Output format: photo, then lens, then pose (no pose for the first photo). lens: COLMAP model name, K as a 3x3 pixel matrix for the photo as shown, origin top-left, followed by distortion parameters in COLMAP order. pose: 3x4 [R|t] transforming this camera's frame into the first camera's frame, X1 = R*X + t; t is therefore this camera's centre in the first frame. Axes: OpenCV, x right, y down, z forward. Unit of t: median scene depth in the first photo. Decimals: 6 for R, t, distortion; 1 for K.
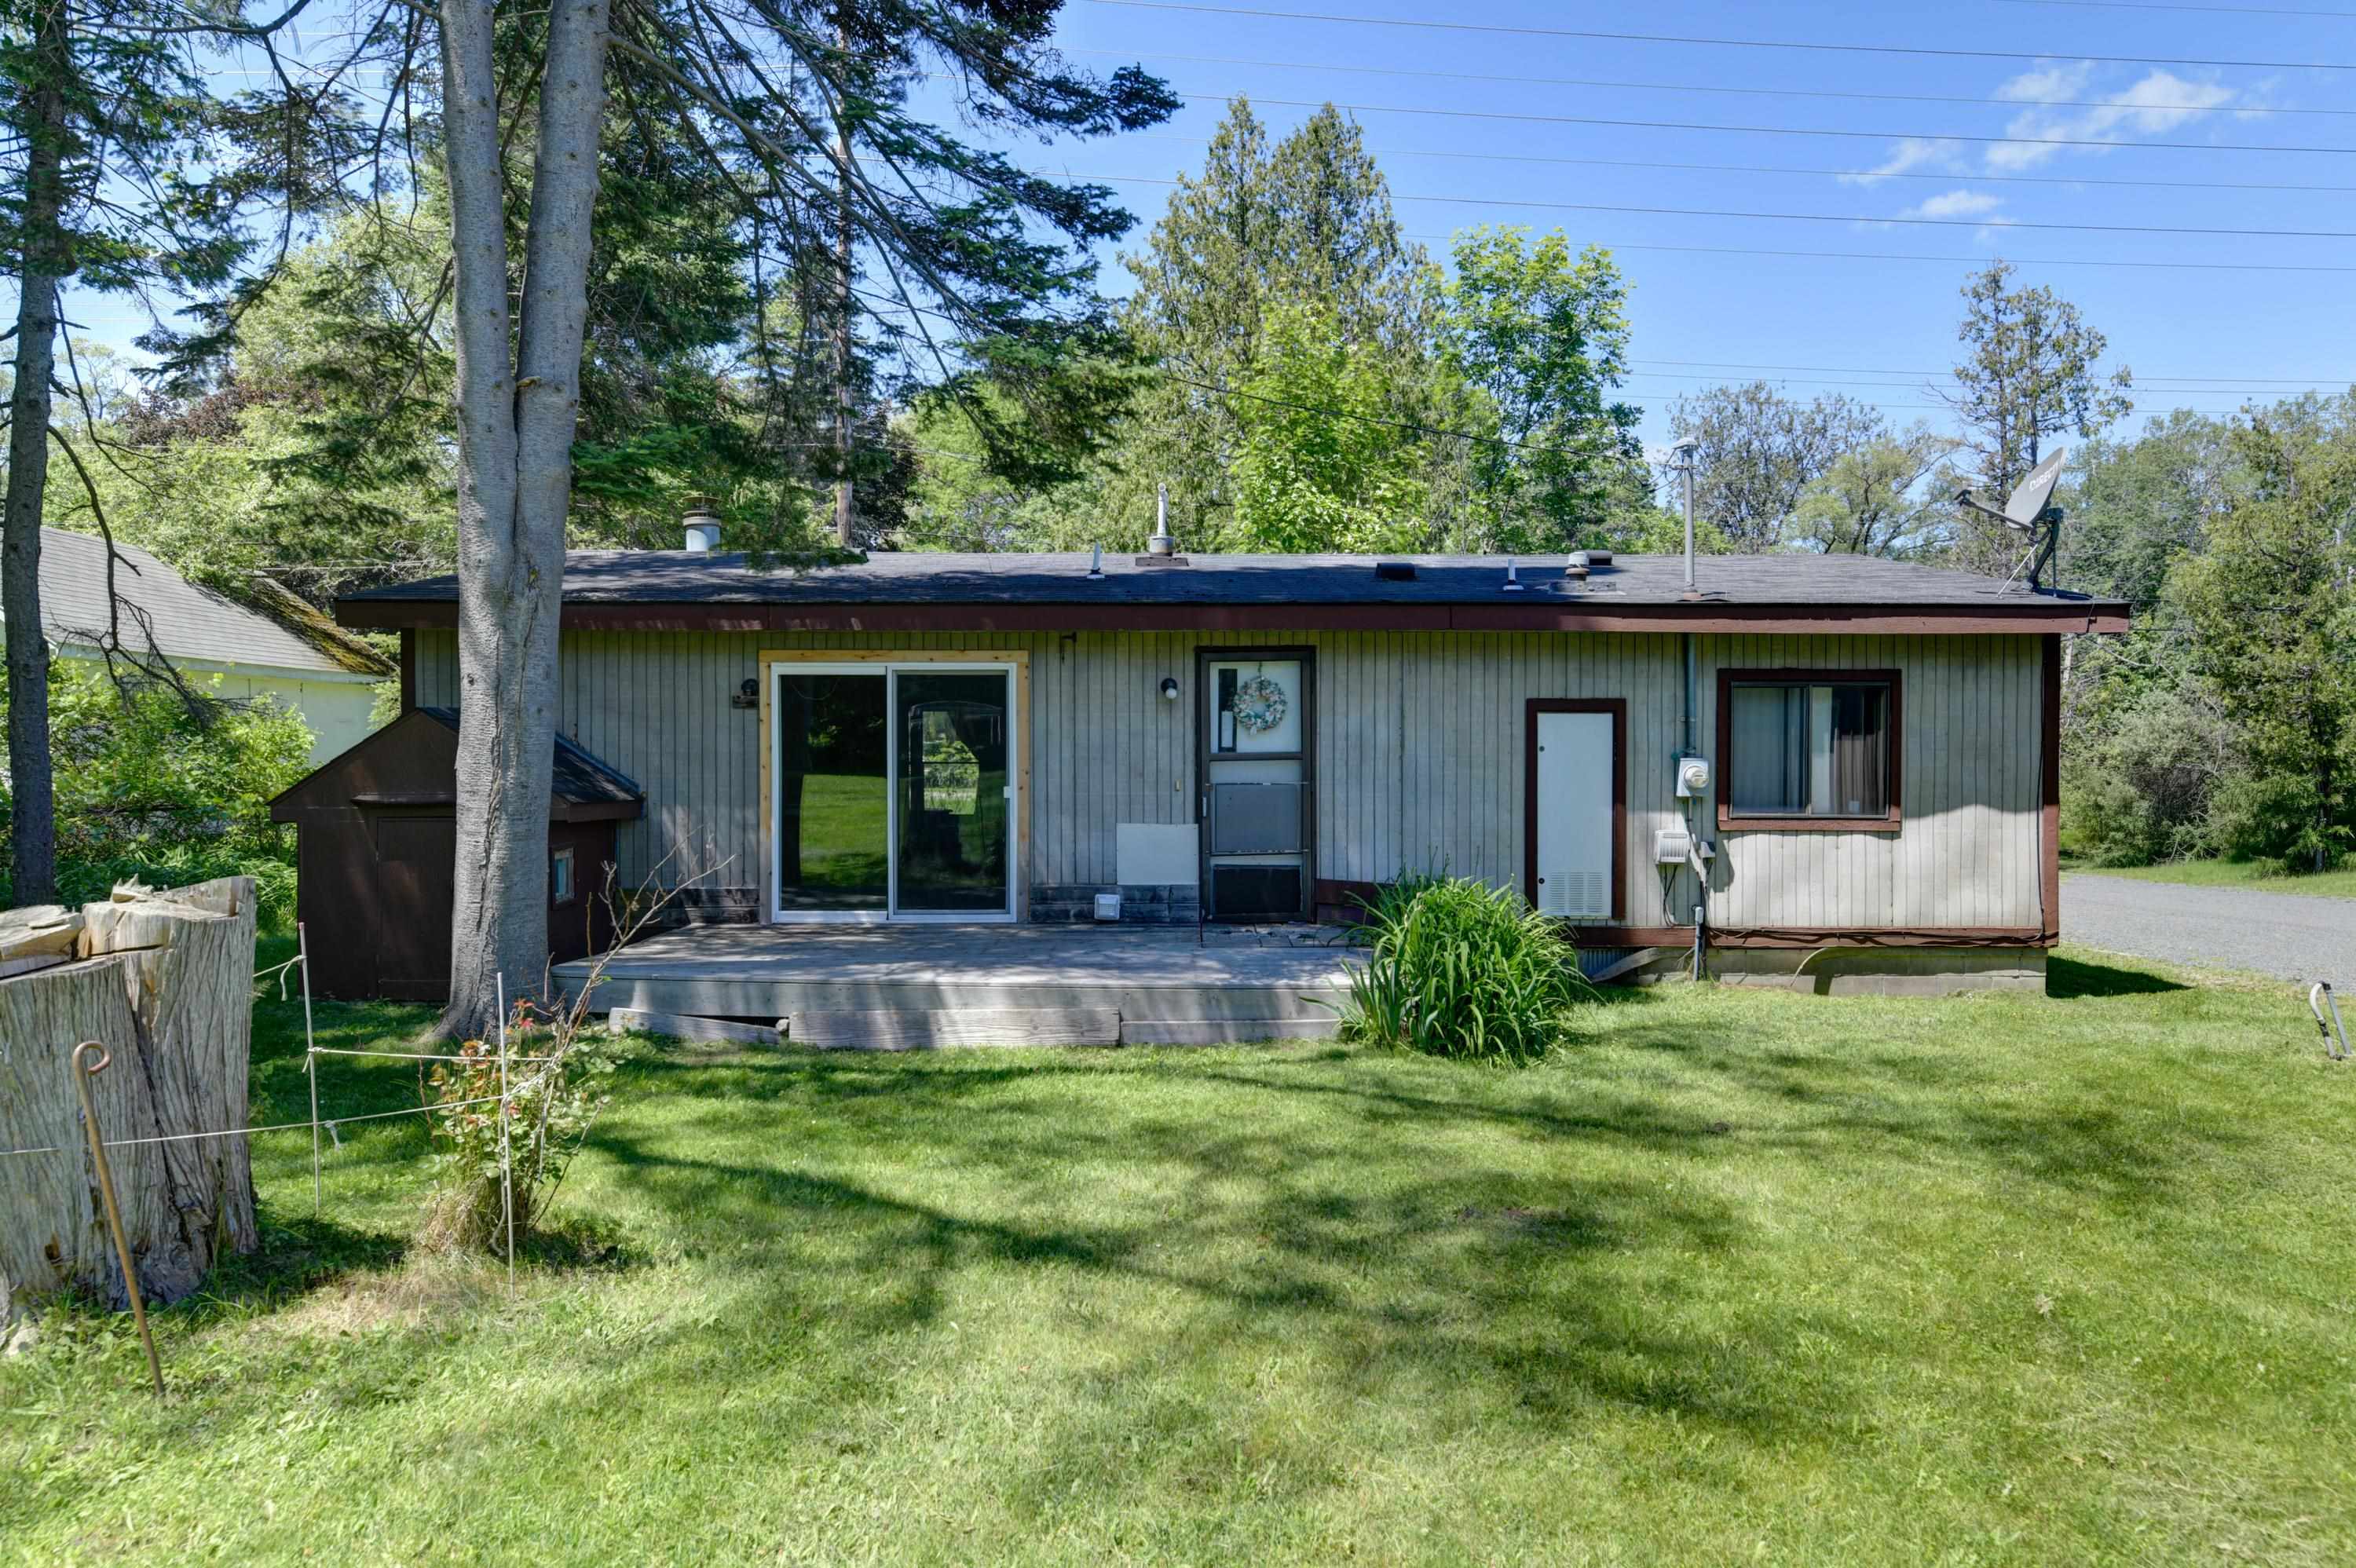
lens RADIAL K [[1348.6, 0, 1186.3], [0, 1348.6, 773.4], [0, 0, 1]] dist [0.016448, -0.003879]
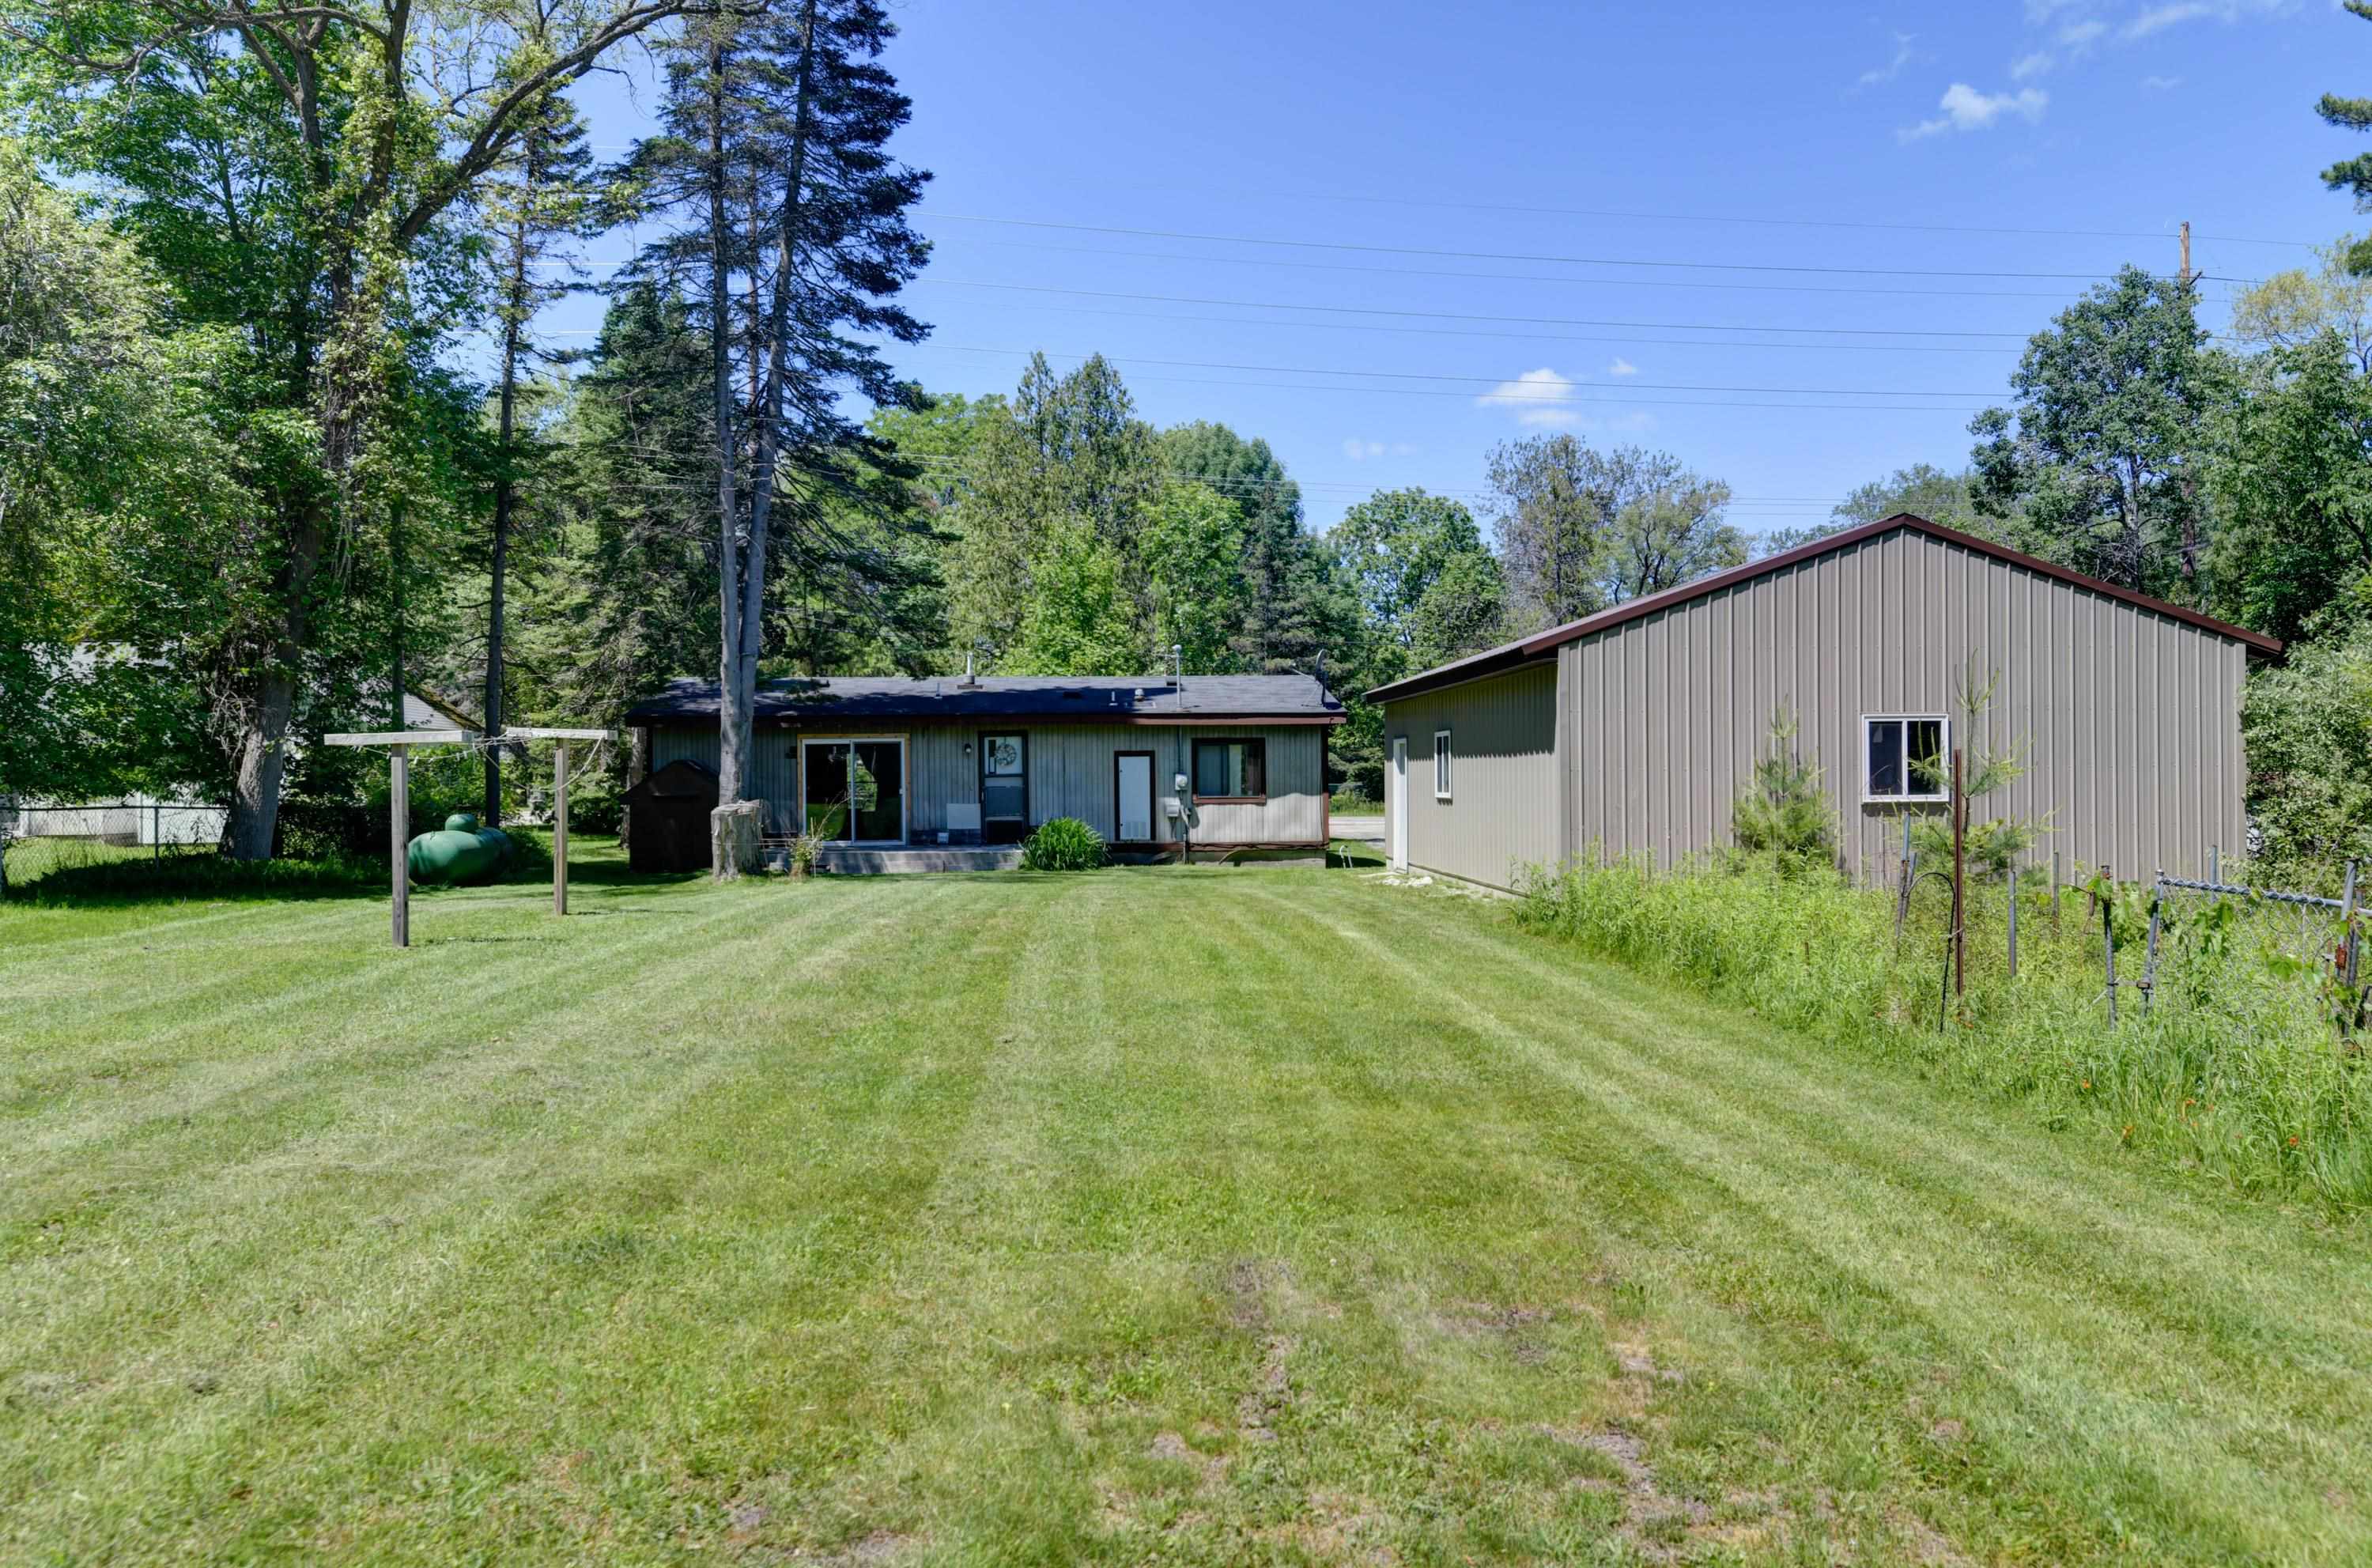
lens RADIAL K [[1791.7, 0, 1247.5], [0, 1791.7, 785.4], [0, 0, 1]] dist [0.015357, 0.002749]
pose [[0.996595, -0.011449, 0.081657, 0.225700], [0.012277, 0.999878, -0.009646, 0.041781], [-0.081537, 0.010616, 0.996614, -2.269045]]
